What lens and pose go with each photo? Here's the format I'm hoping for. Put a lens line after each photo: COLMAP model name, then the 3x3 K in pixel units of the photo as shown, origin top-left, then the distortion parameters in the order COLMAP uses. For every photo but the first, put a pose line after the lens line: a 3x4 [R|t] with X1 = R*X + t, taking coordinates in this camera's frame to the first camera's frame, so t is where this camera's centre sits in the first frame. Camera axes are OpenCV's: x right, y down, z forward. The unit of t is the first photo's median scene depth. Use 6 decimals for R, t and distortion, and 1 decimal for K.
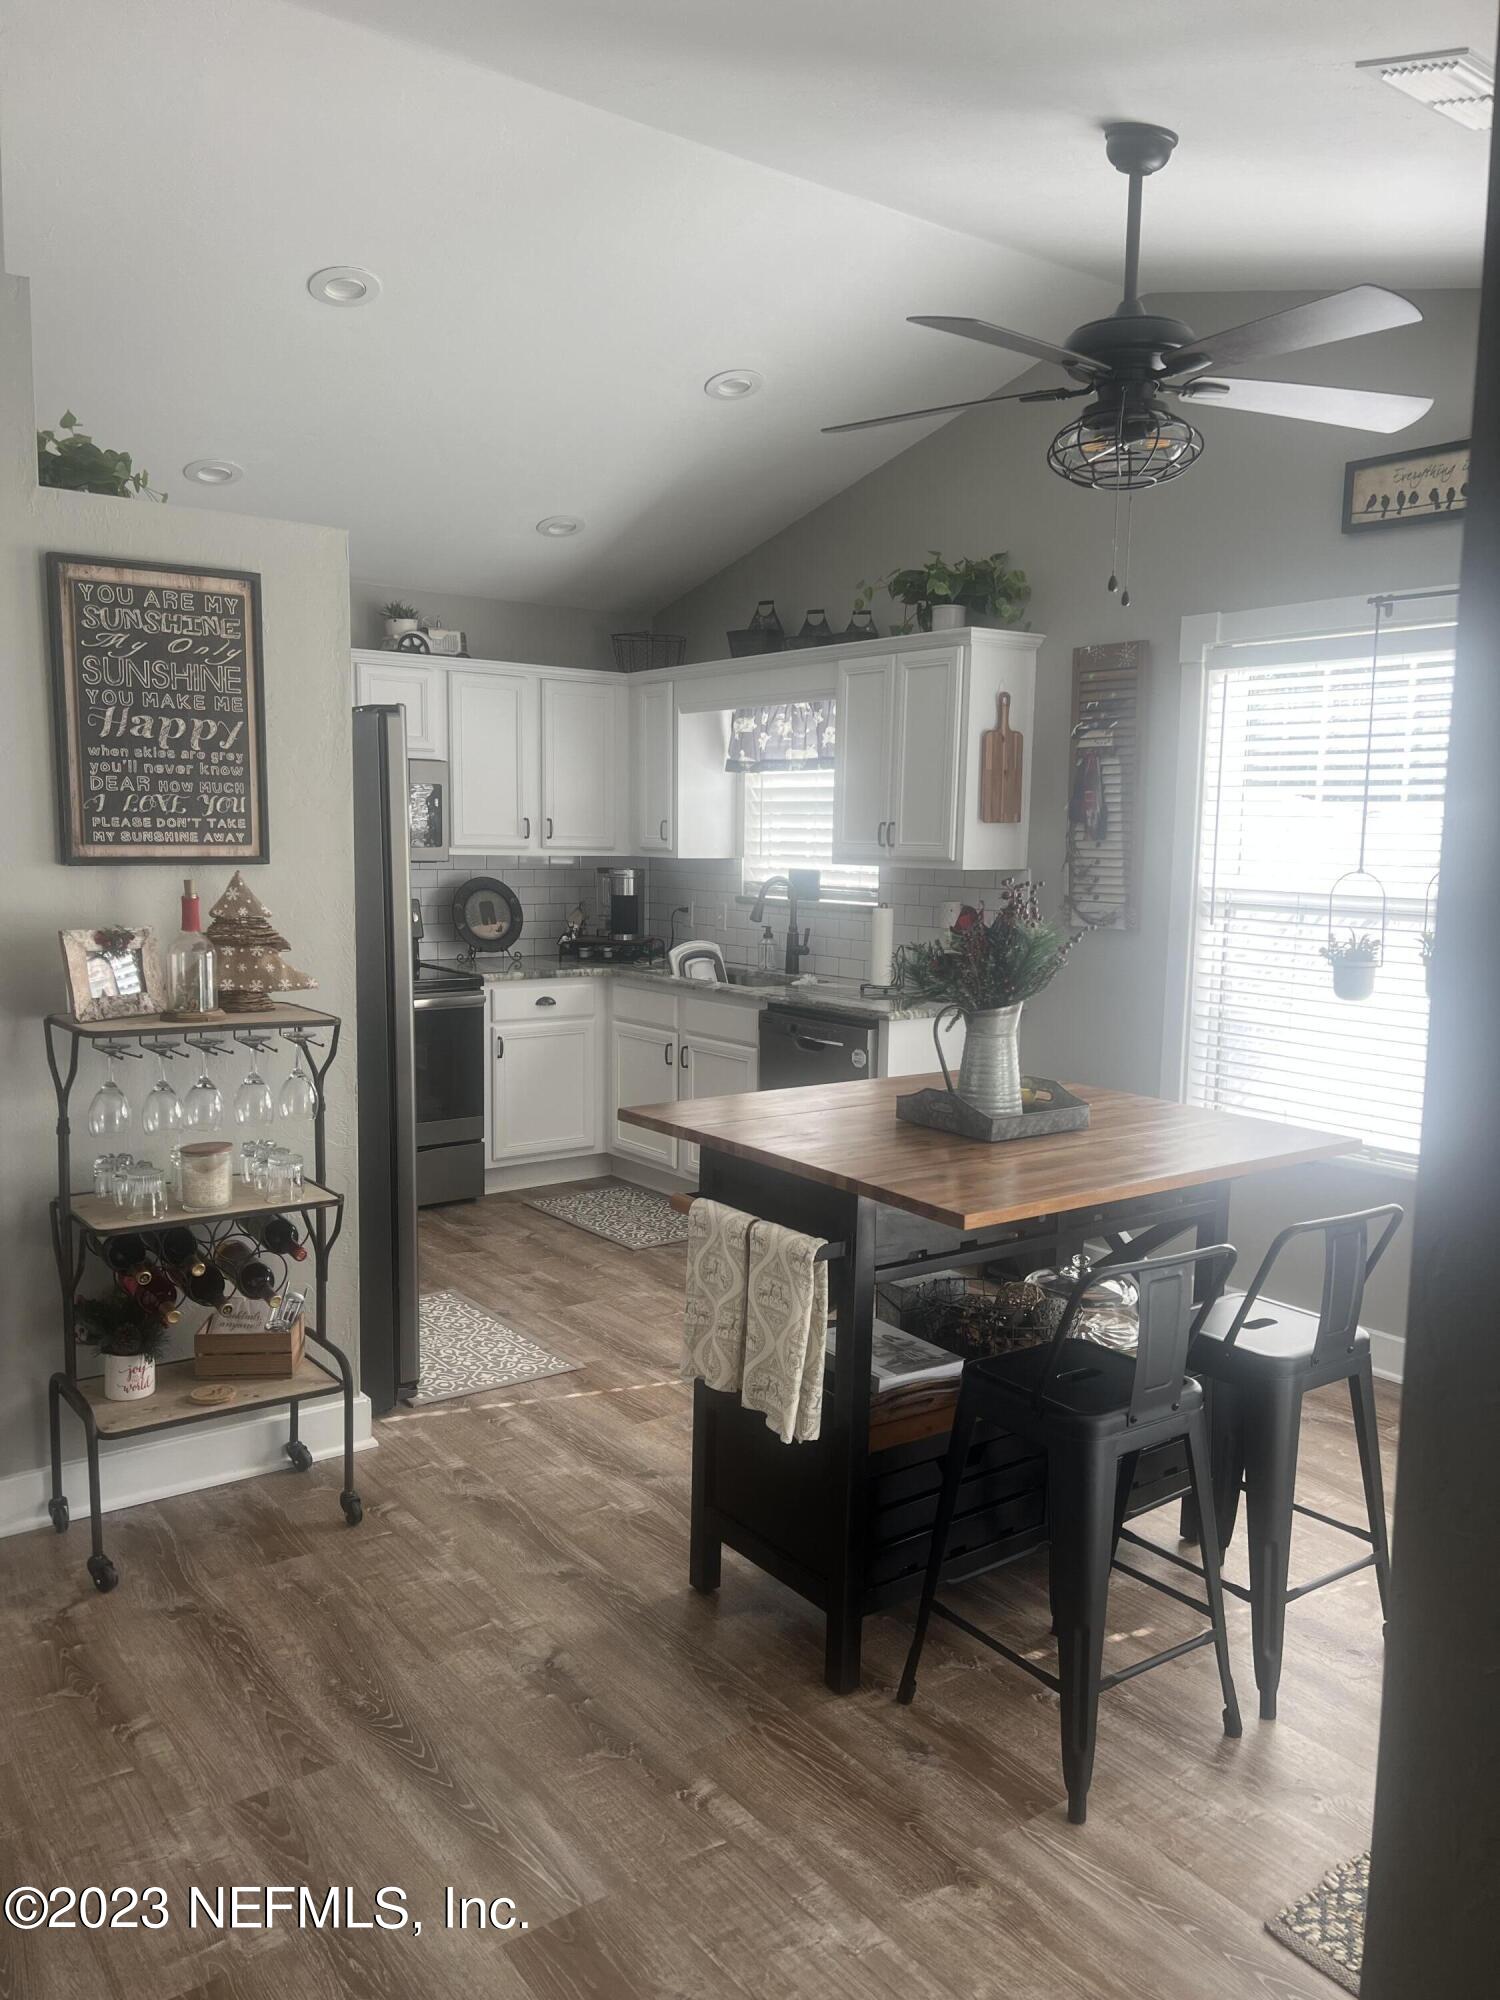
lens RADIAL K [[1496.2, 0, 750.0], [0, 1496.2, 1000.0], [0, 0, 1]] dist [0.078464, -0.089681]
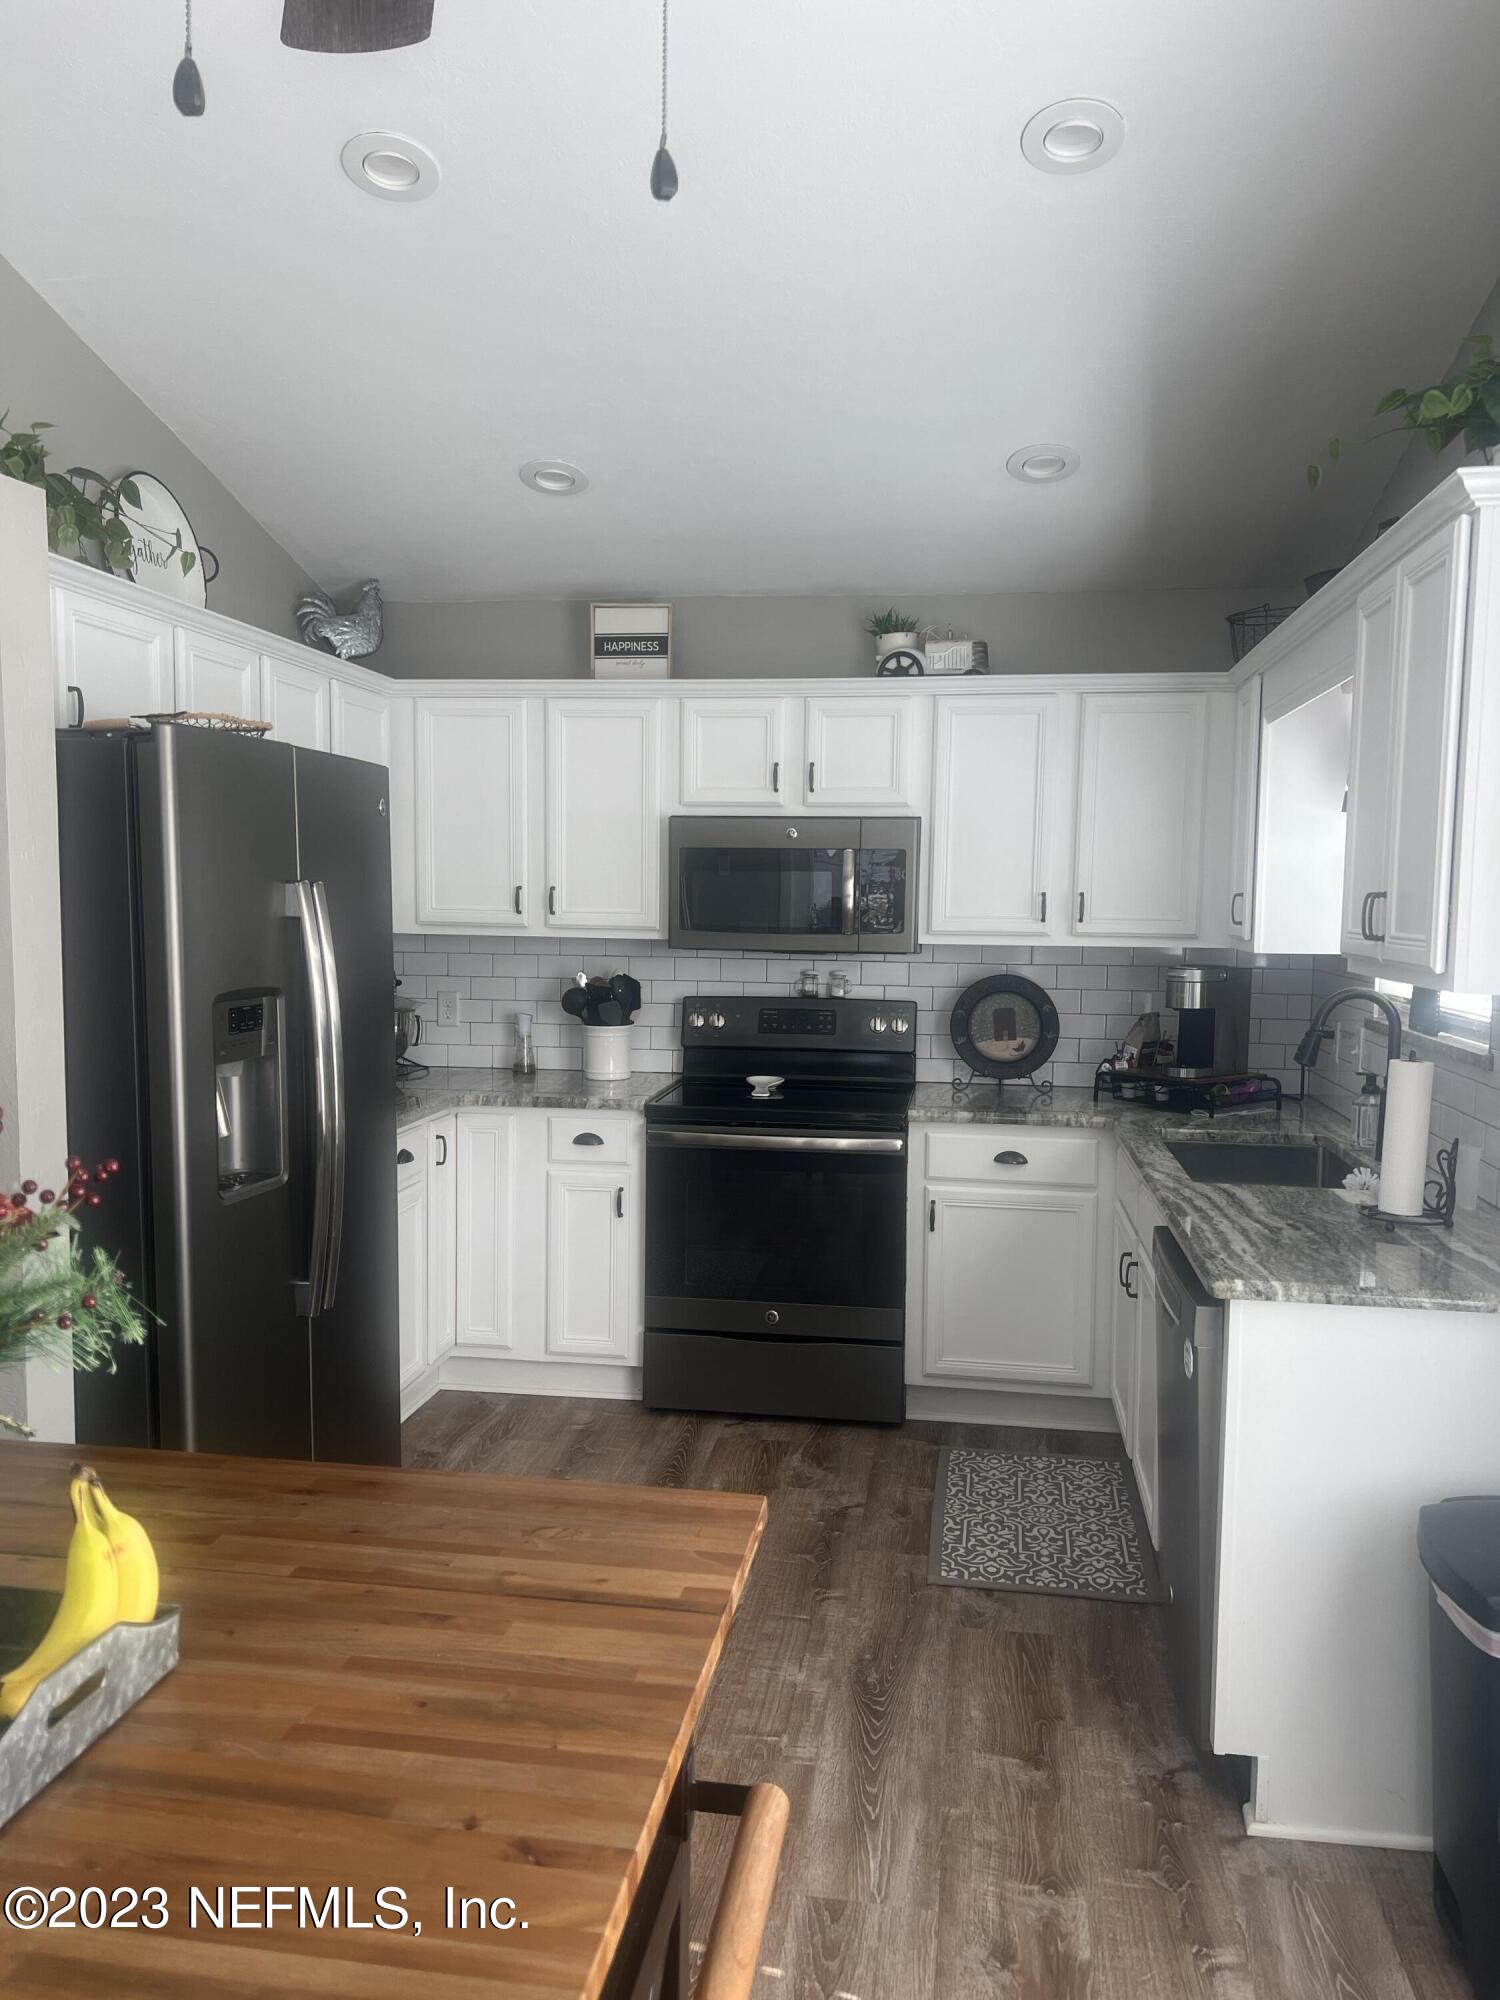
lens RADIAL K [[1496.2, 0, 750.0], [0, 1496.2, 1000.0], [0, 0, 1]] dist [0.078464, -0.089681]
pose [[0.701080, 0.042862, -0.711793, 0.256635], [-0.080916, 0.996526, -0.019690, -0.046319], [0.708476, 0.071399, 0.702113, 0.414669]]
